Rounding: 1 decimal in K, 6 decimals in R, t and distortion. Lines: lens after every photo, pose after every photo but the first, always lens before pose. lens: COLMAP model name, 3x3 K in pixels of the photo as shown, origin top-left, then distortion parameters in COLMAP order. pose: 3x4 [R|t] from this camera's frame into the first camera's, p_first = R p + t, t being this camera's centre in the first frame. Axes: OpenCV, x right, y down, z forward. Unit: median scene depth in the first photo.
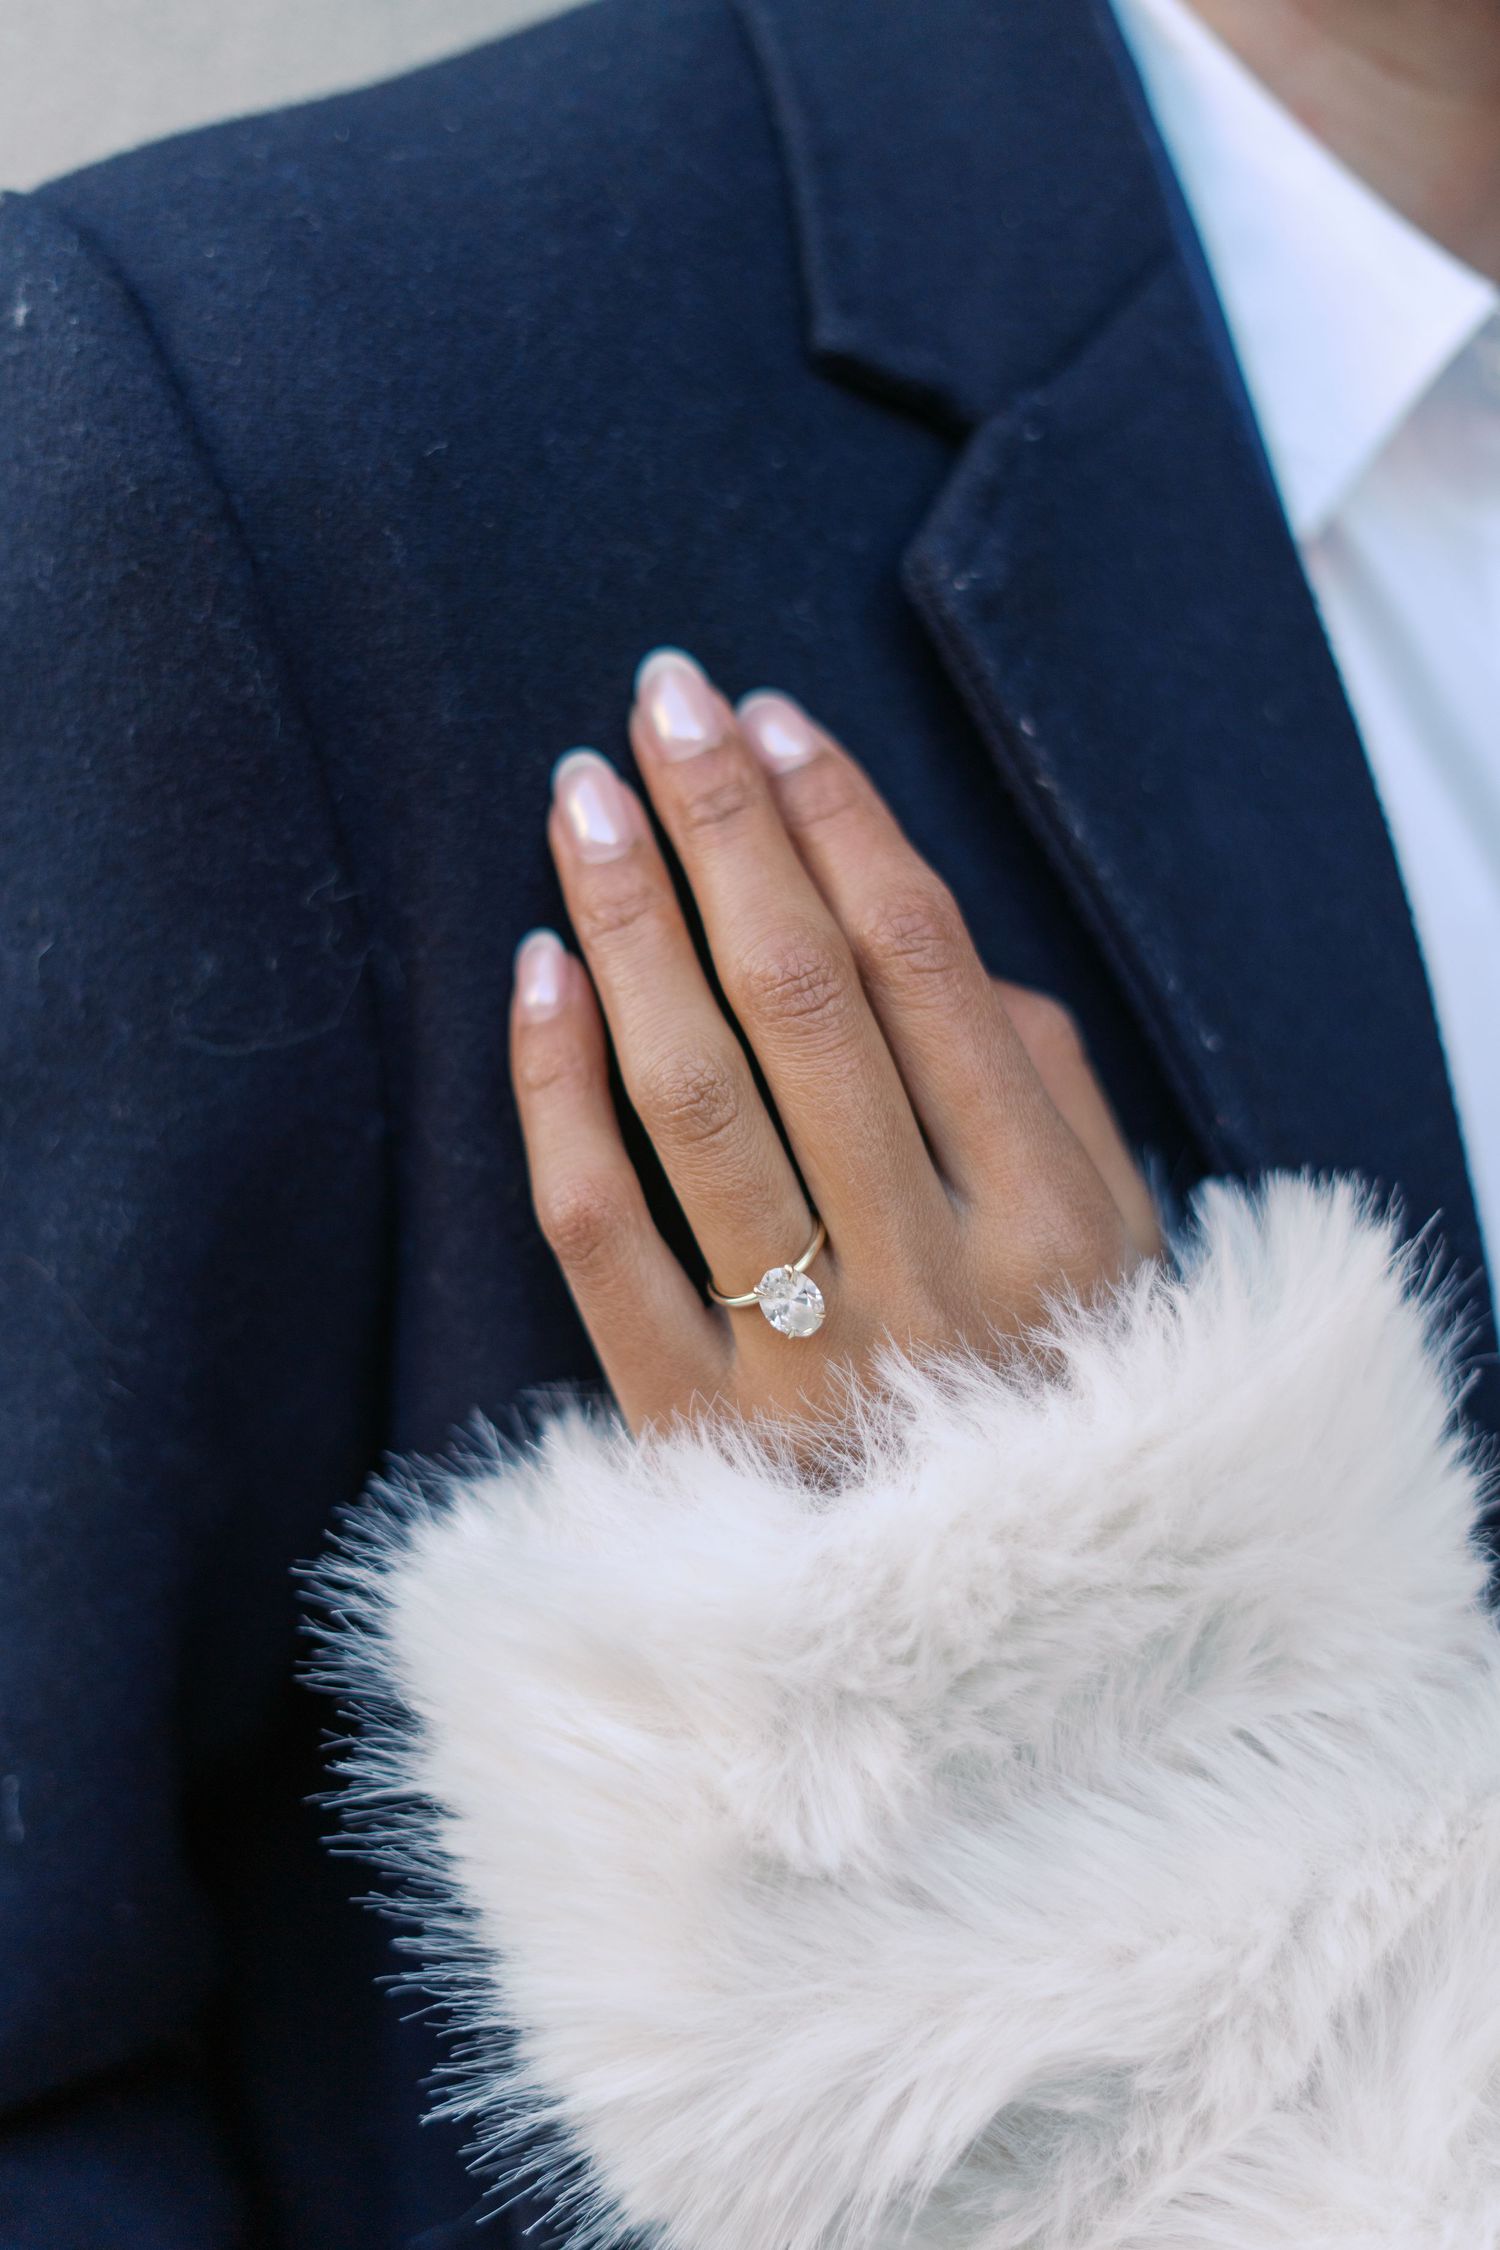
lens RADIAL K [[3548.2, 0, 752.8], [0, 3548.2, 1084.5], [0, 0, 1]] dist [-0.026158, 0.078515]
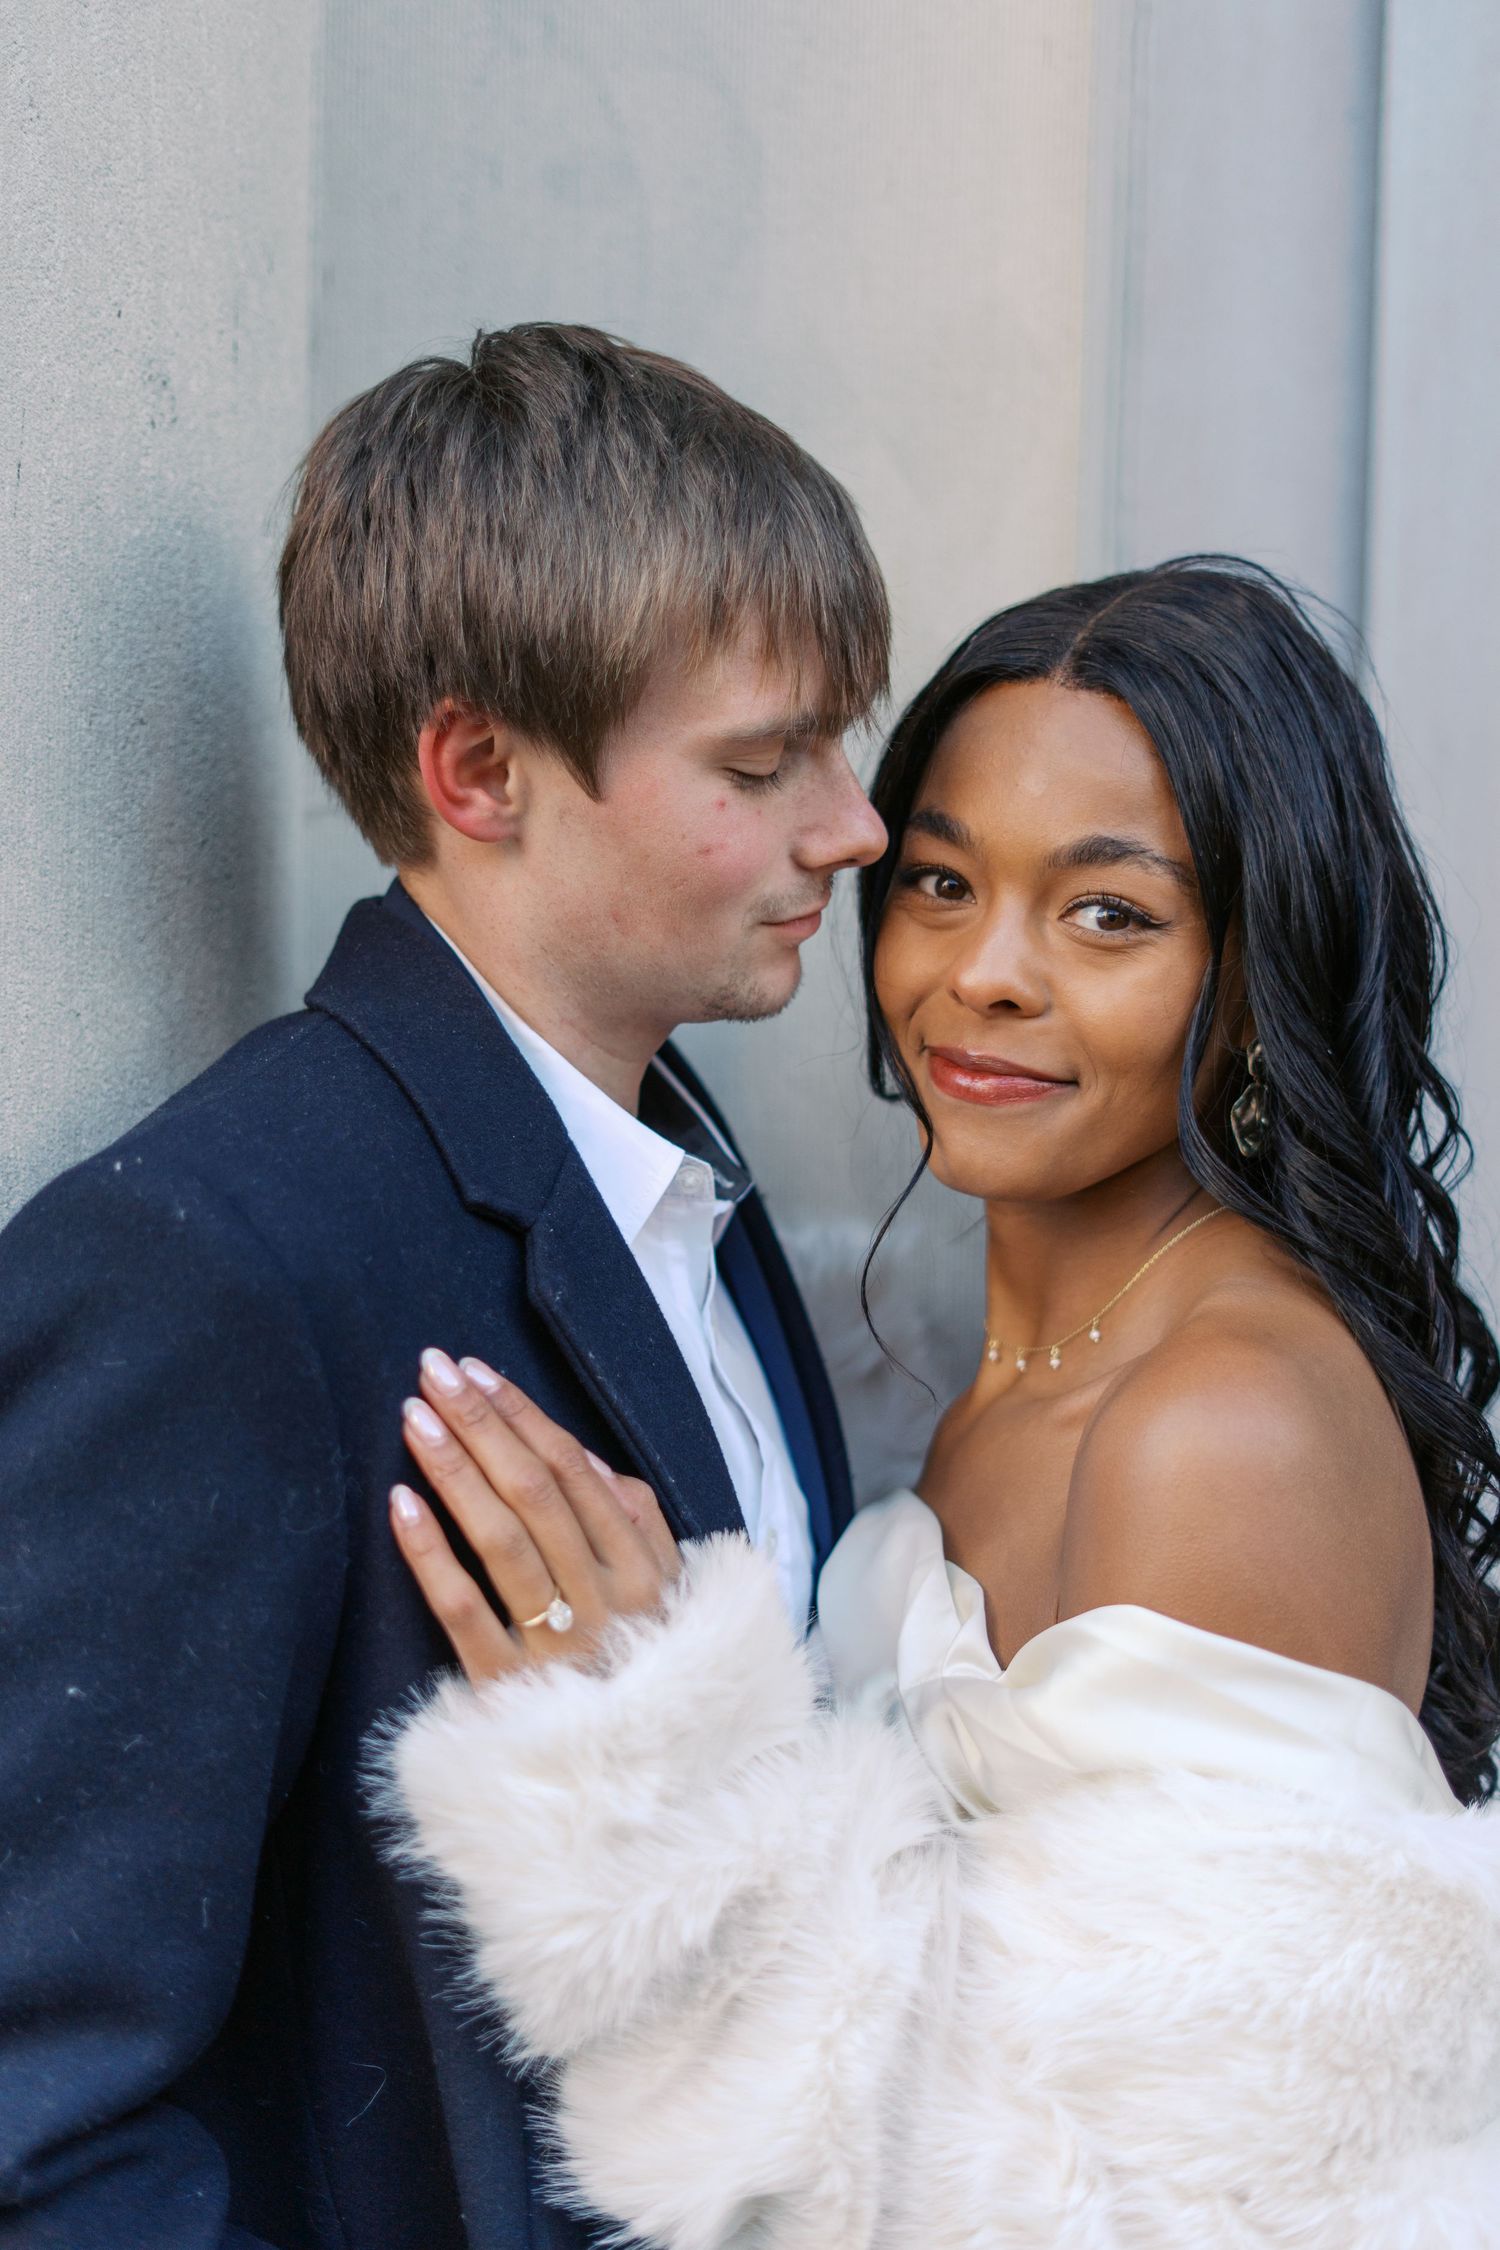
lens RADIAL K [[3548.2, 0, 752.8], [0, 3548.2, 1084.5], [0, 0, 1]] dist [-0.026158, 0.078515]
pose [[0.850191, -0.053954, 0.523702, -1.053185], [0.141310, 0.981619, -0.128277, 0.039762], [-0.507155, 0.183064, 0.842188, -1.070032]]
